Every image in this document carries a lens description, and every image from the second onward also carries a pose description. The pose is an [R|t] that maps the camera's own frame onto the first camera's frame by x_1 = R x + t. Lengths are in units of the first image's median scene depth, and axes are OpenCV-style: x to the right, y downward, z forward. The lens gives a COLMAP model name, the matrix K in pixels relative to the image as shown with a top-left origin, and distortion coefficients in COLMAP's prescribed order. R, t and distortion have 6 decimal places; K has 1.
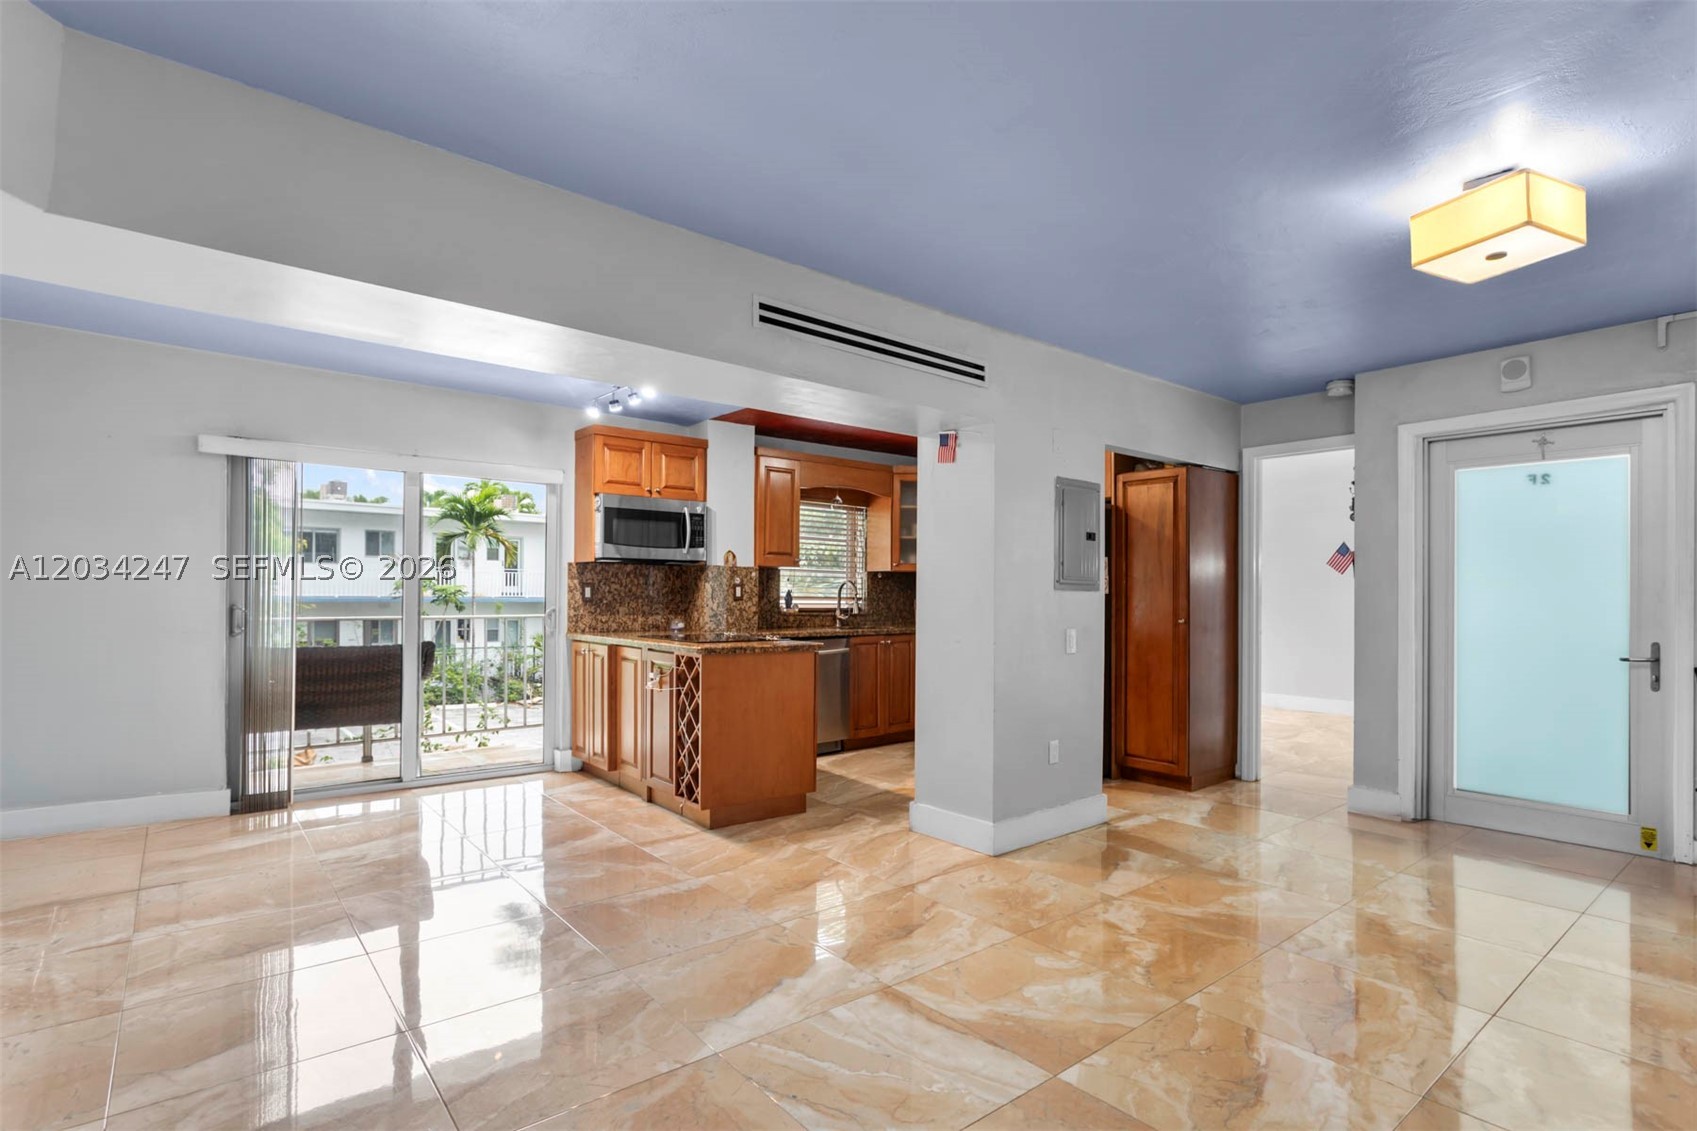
lens RADIAL K [[823.1, 0, 848.0], [0, 823.1, 592.8], [0, 0, 1]] dist [-0.000511, 0.000253]
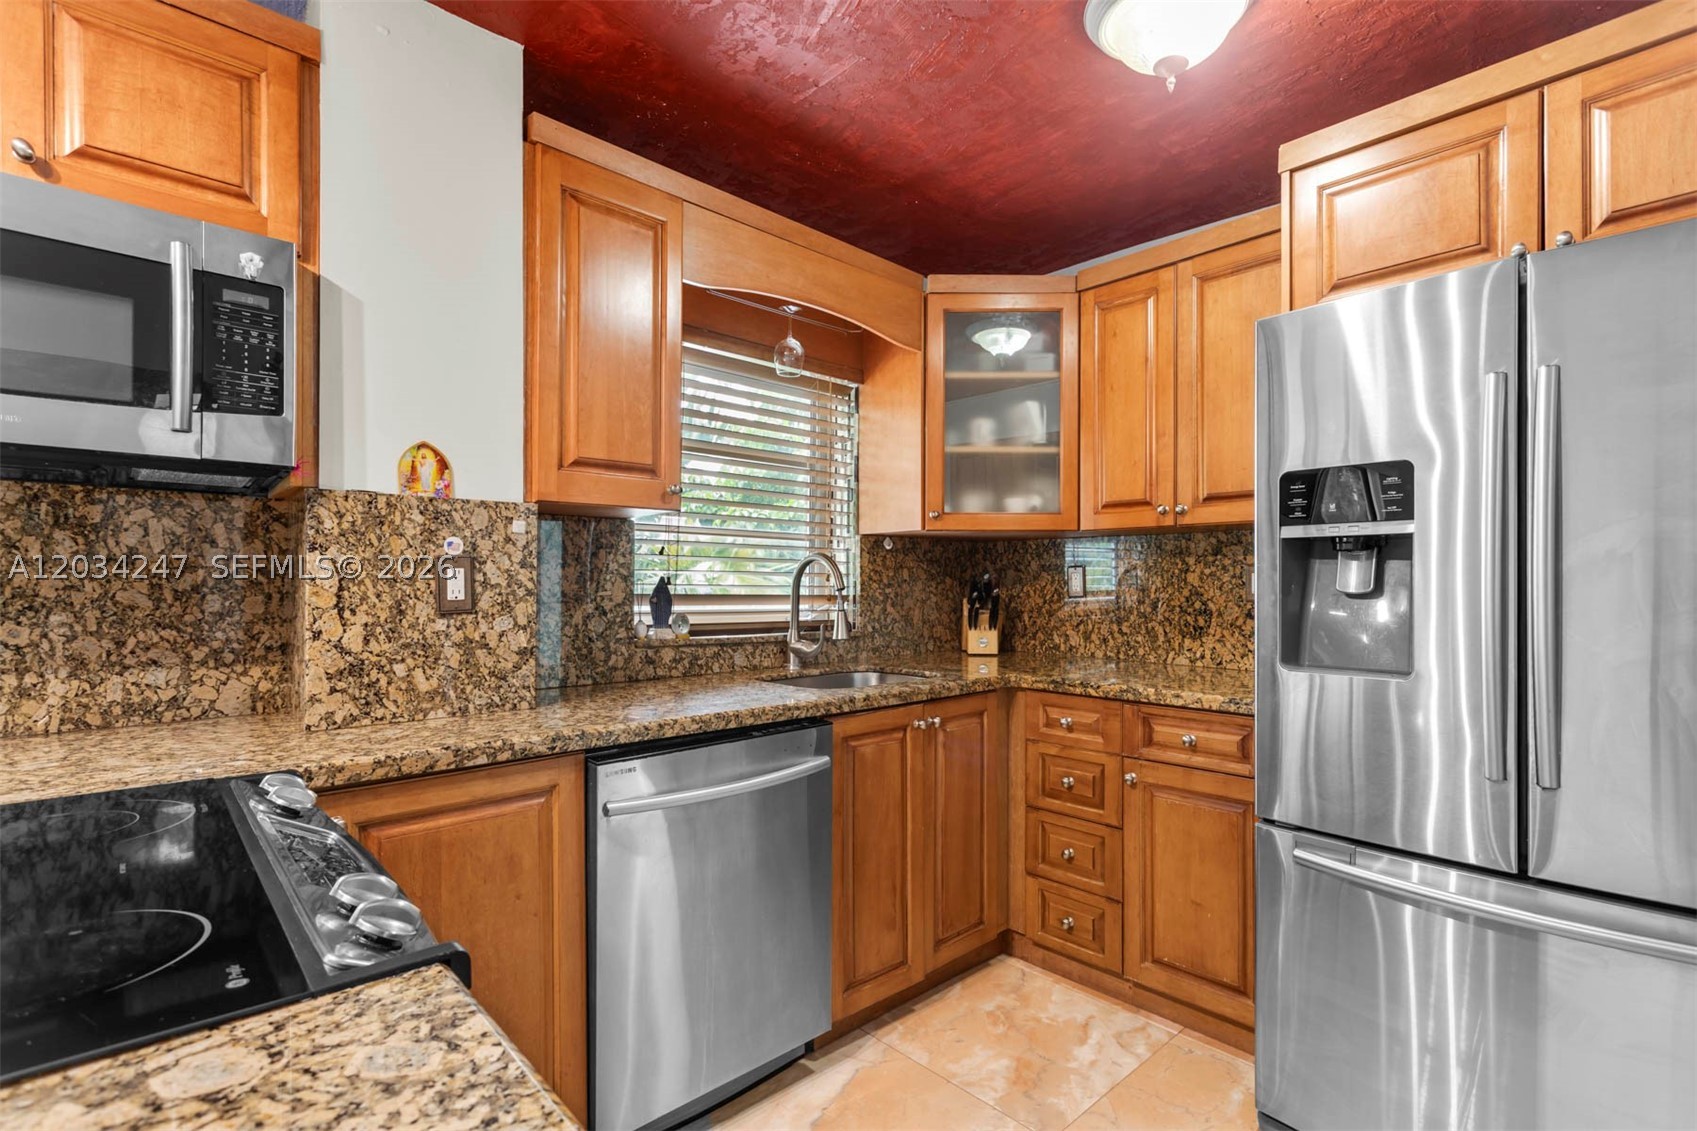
lens RADIAL K [[802.8, 0, 845.6], [0, 802.8, 577.5], [0, 0, 1]] dist [-0.000007, 0.000087]
pose [[0.997925, -0.003149, 0.064308, -0.014171], [0.003476, 0.999982, -0.004977, -0.001850], [-0.064291, 0.005191, 0.997918, 0.758596]]
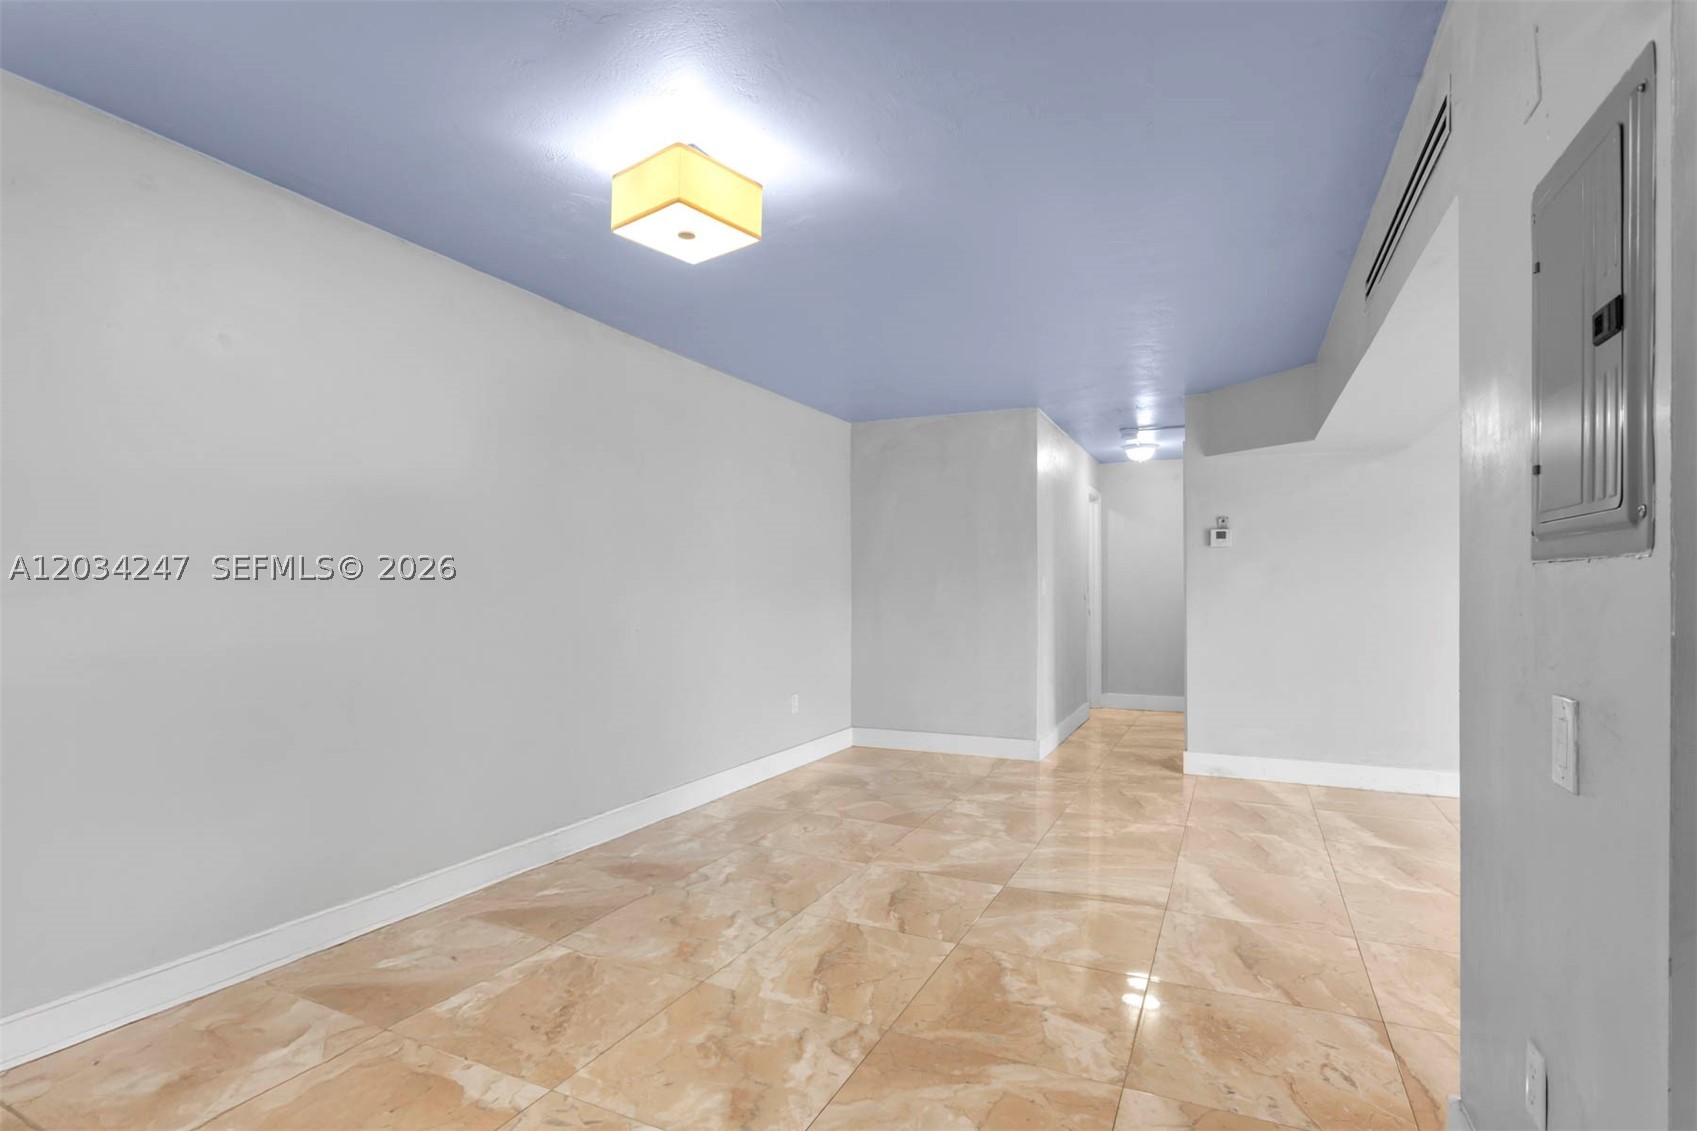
lens RADIAL K [[823.1, 0, 848.0], [0, 823.1, 592.8], [0, 0, 1]] dist [-0.000511, 0.000253]
pose [[-0.902719, -0.004860, -0.430202, 0.454841], [-0.003232, 0.999985, -0.004516, 0.008295], [0.430218, -0.002687, -0.902721, 0.863277]]
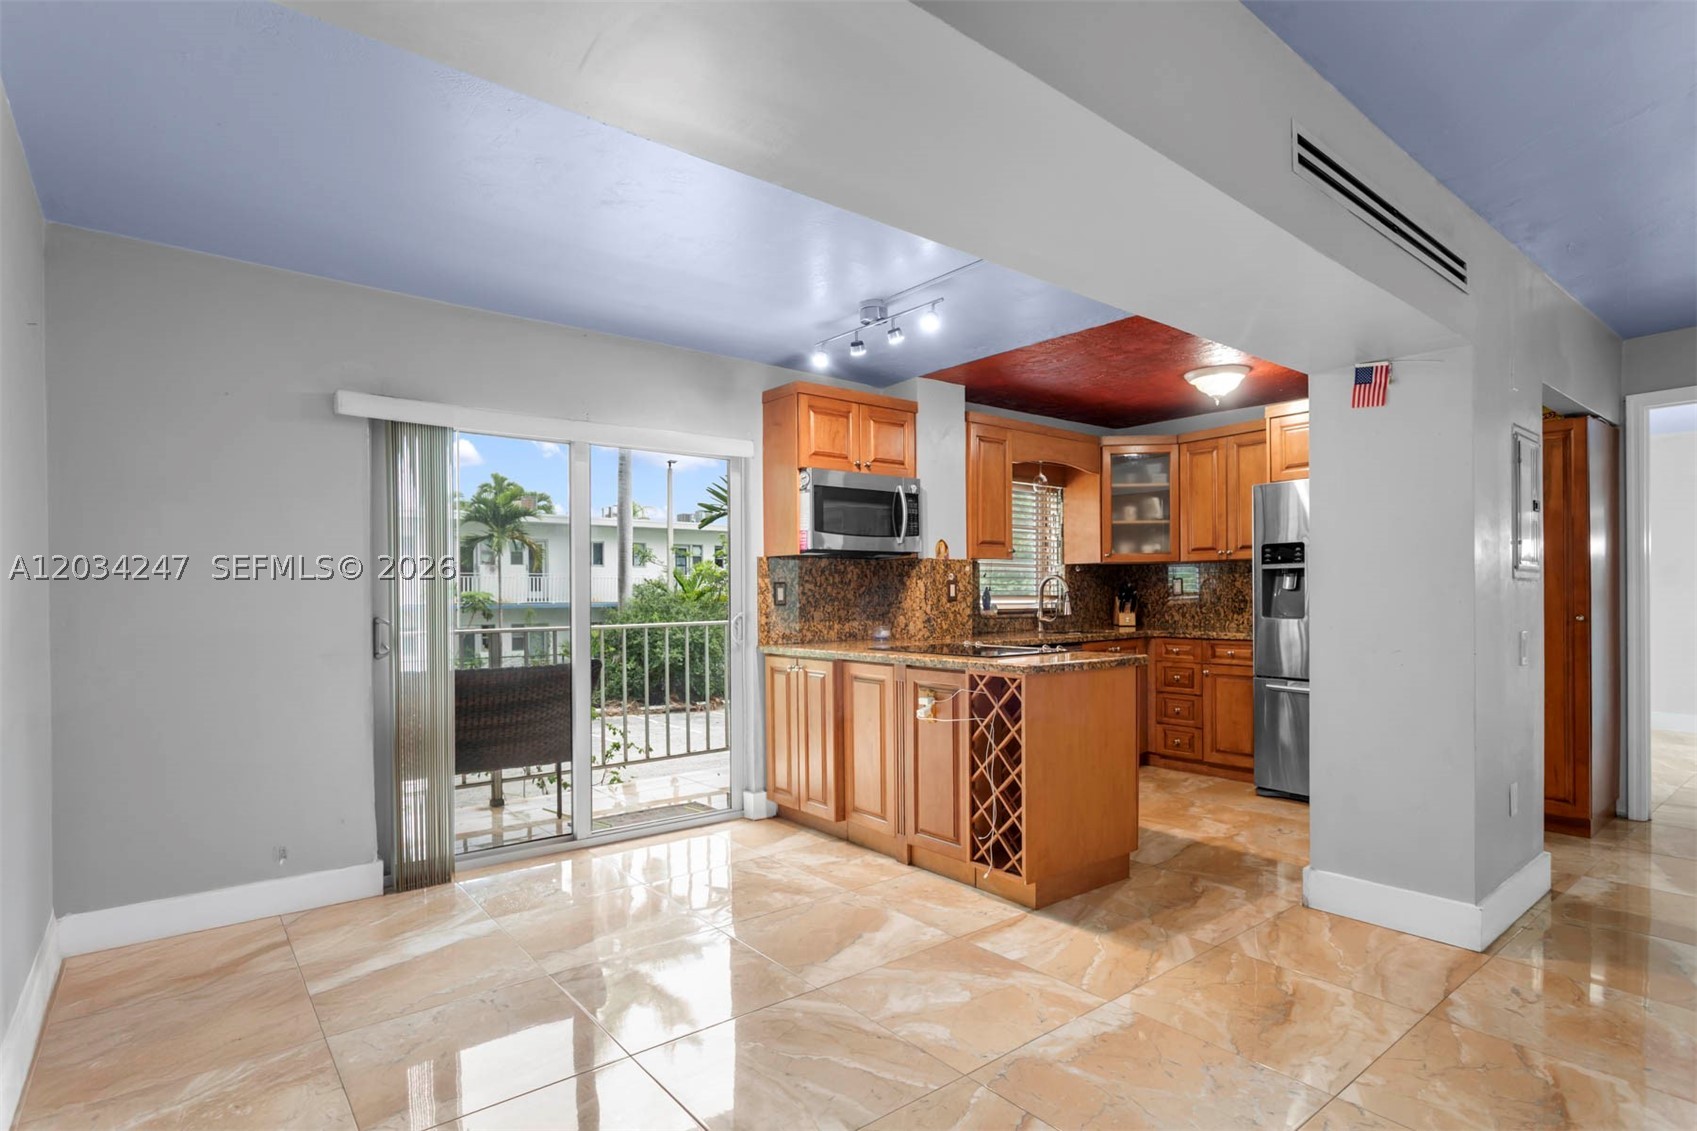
lens RADIAL K [[845.5, 0, 844.4], [0, 845.5, 600.4], [0, 0, 1]] dist [-0.003736, 0.001015]
pose [[0.999793, -0.016874, -0.011344, -0.247107], [0.016972, 0.999819, 0.008638, -0.000409], [0.011196, -0.008829, 0.999898, 0.180653]]
